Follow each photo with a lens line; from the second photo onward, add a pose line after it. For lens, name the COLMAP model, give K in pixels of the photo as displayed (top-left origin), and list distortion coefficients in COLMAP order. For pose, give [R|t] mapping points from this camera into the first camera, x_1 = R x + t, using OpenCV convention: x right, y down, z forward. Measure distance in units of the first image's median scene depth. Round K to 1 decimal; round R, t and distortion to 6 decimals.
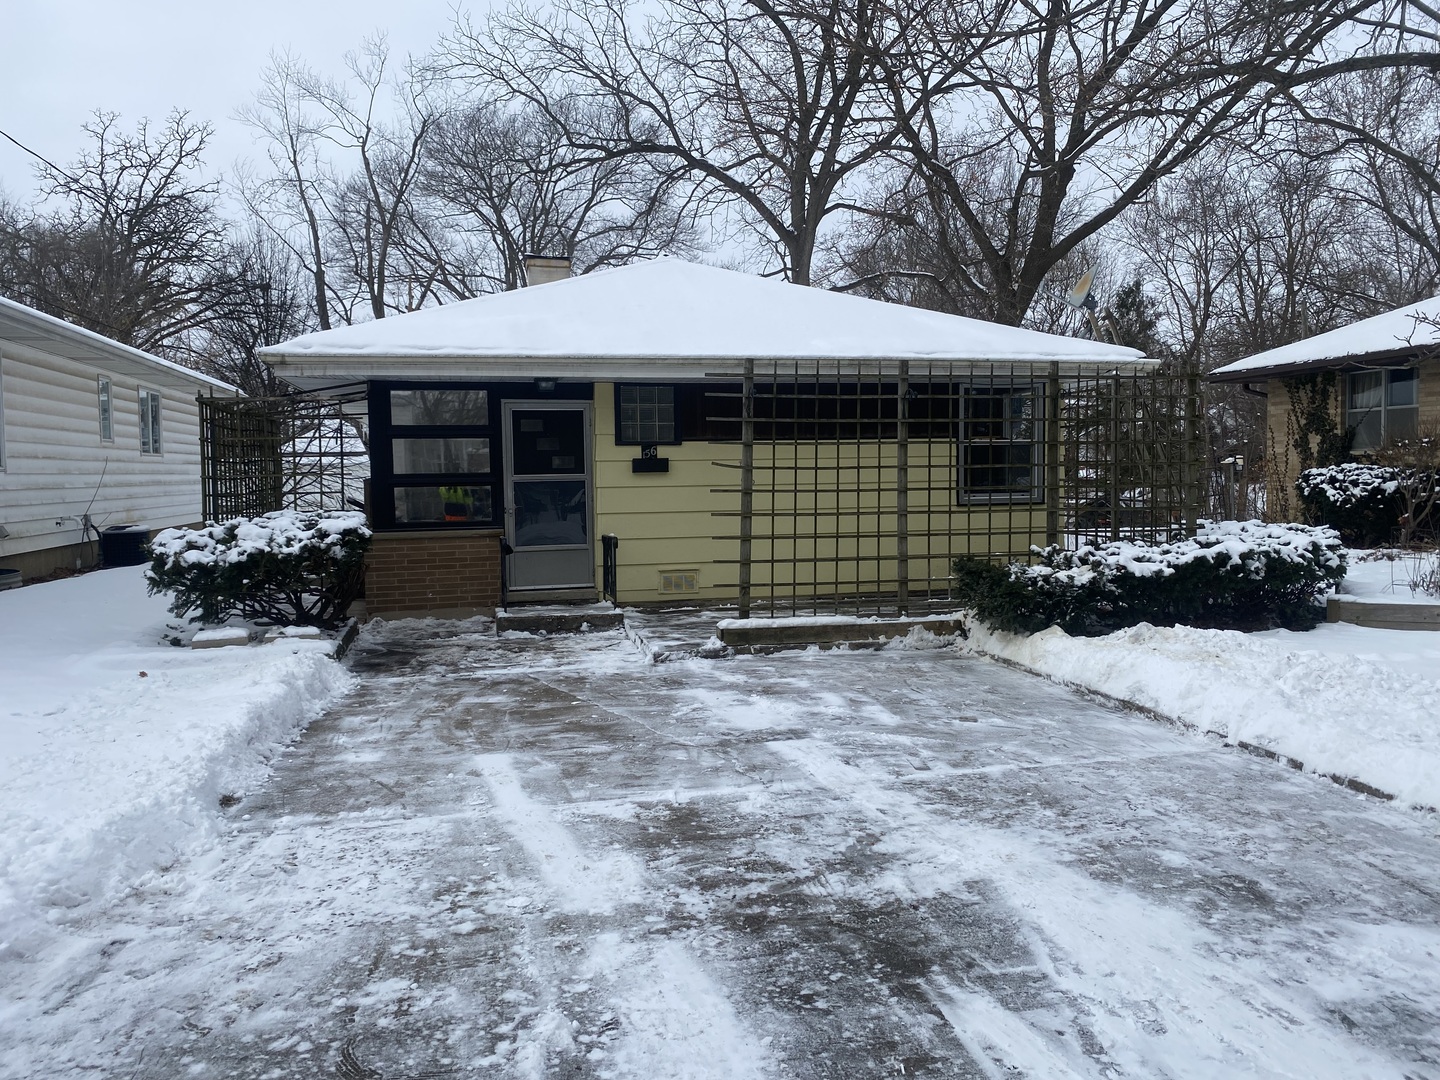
lens RADIAL K [[1106.8, 0, 709.9], [0, 1106.8, 530.1], [0, 0, 1]] dist [0.081345, -0.164317]
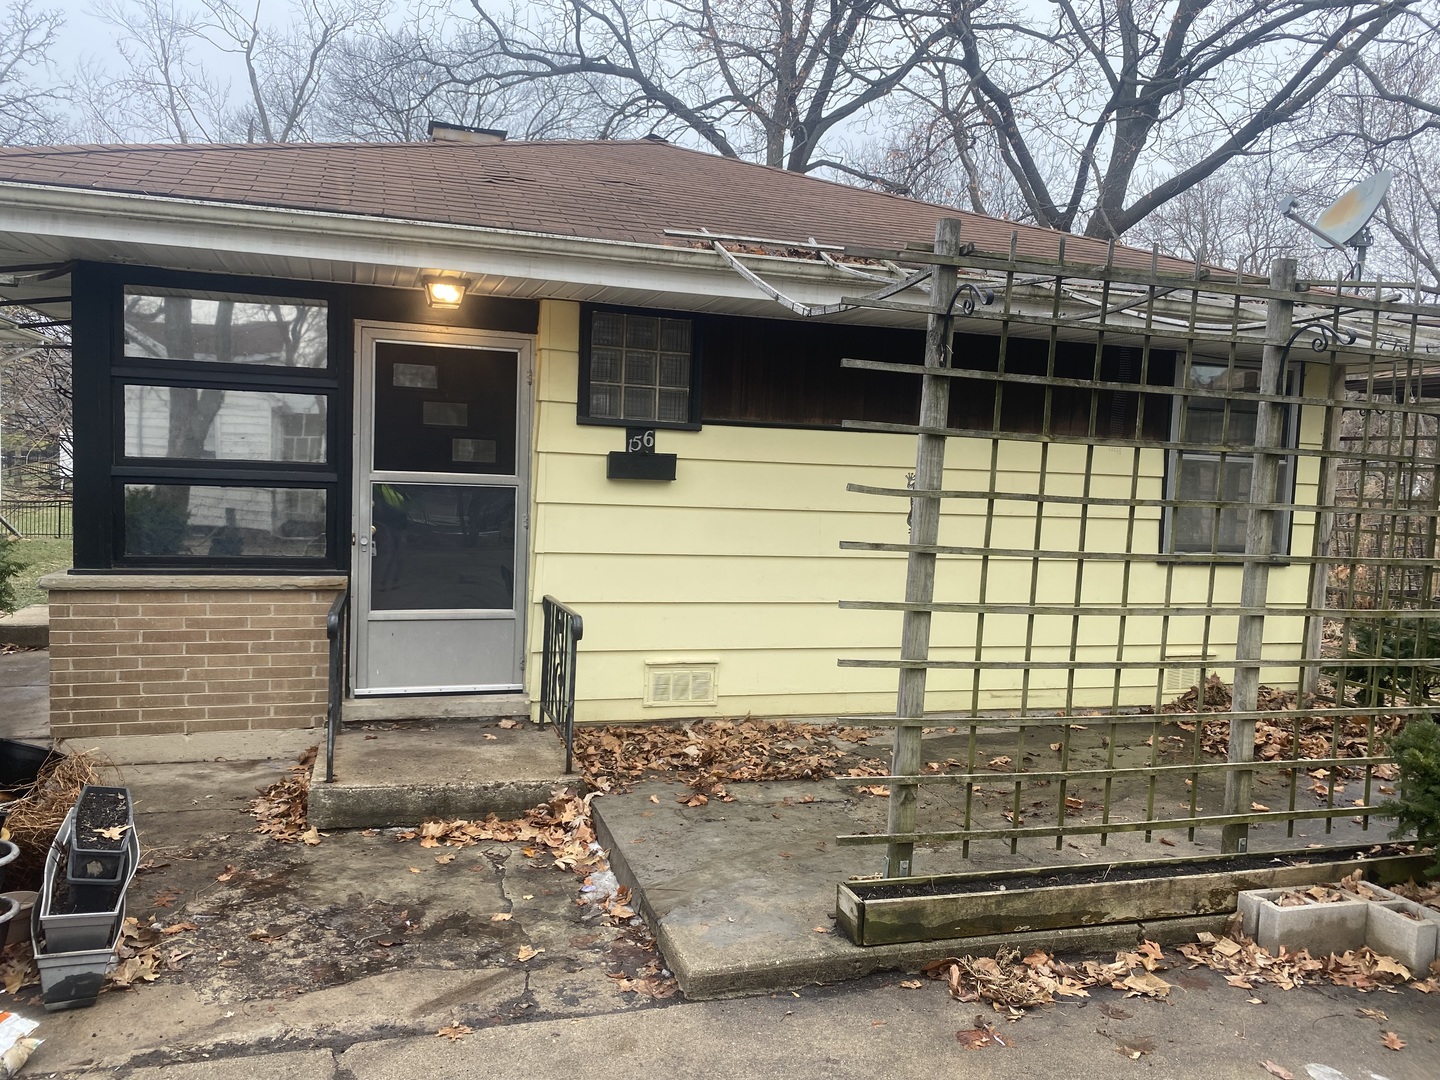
lens RADIAL K [[1109.6, 0, 720.0], [0, 1109.6, 540.0], [0, 0, 1]] dist [0.091426, -0.137127]
pose [[0.995098, 0.048678, 0.086085, -0.024452], [-0.049618, 0.998729, 0.008814, -0.012133], [-0.085547, -0.013042, 0.996249, 0.189487]]
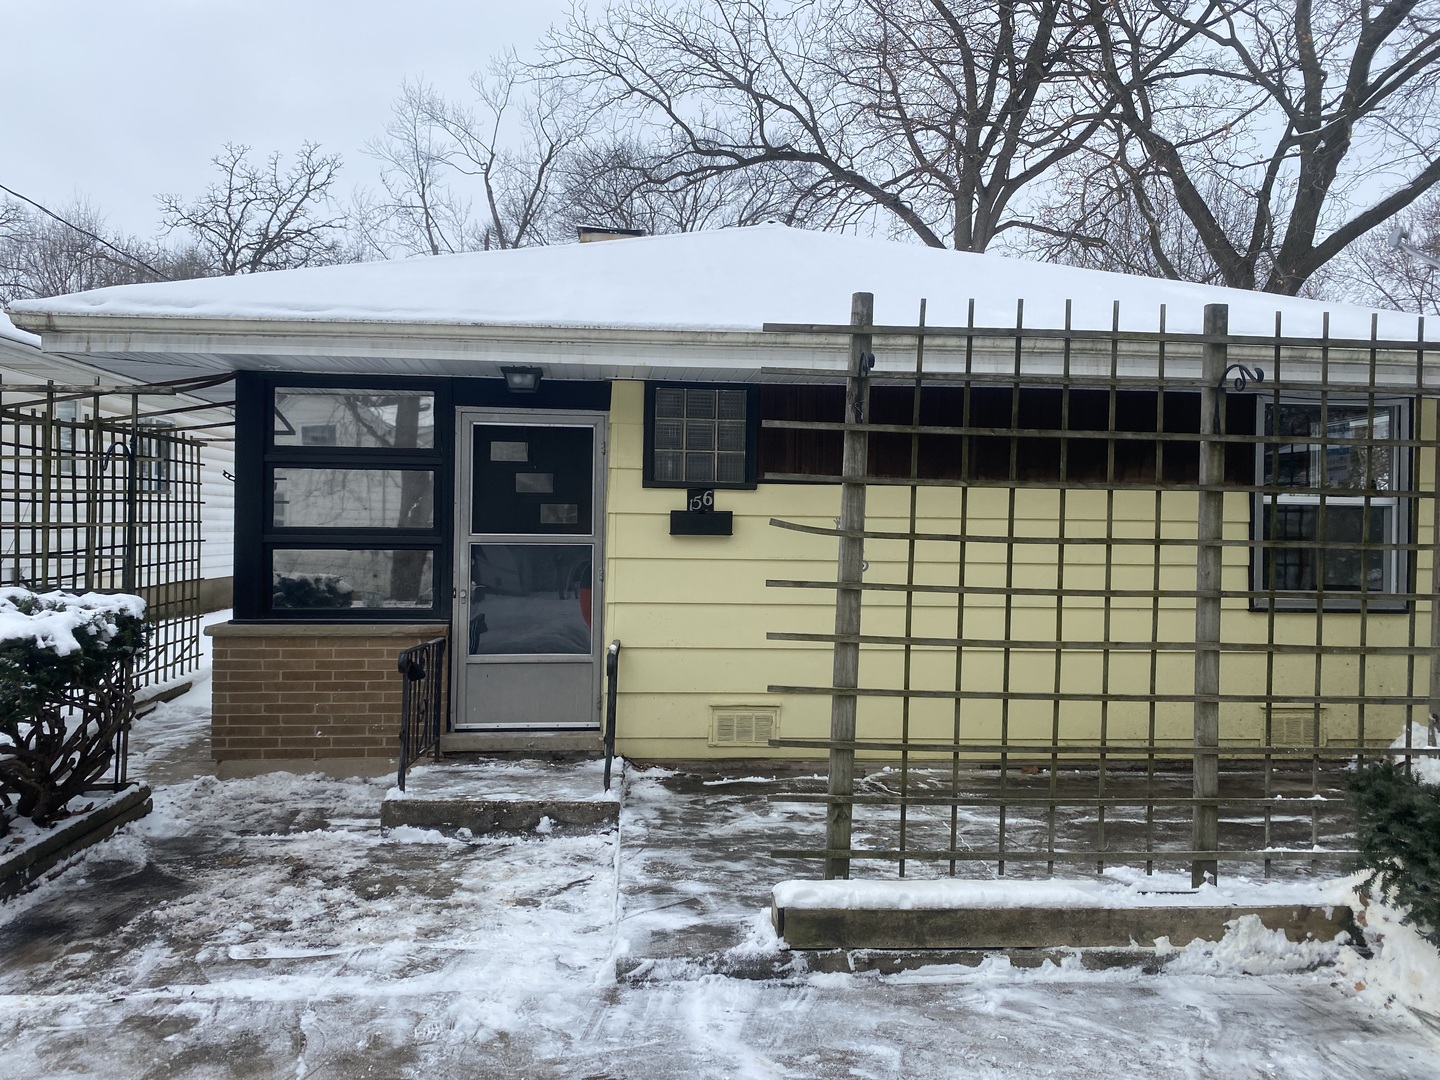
lens RADIAL K [[1105.9, 0, 705.3], [0, 1105.9, 531.9], [0, 0, 1]] dist [0.058890, -0.071390]
pose [[0.989794, 0.029071, -0.139511, 0.011795], [-0.036121, 0.998181, -0.048271, -0.010636], [0.137853, 0.052818, 0.989043, 0.173362]]
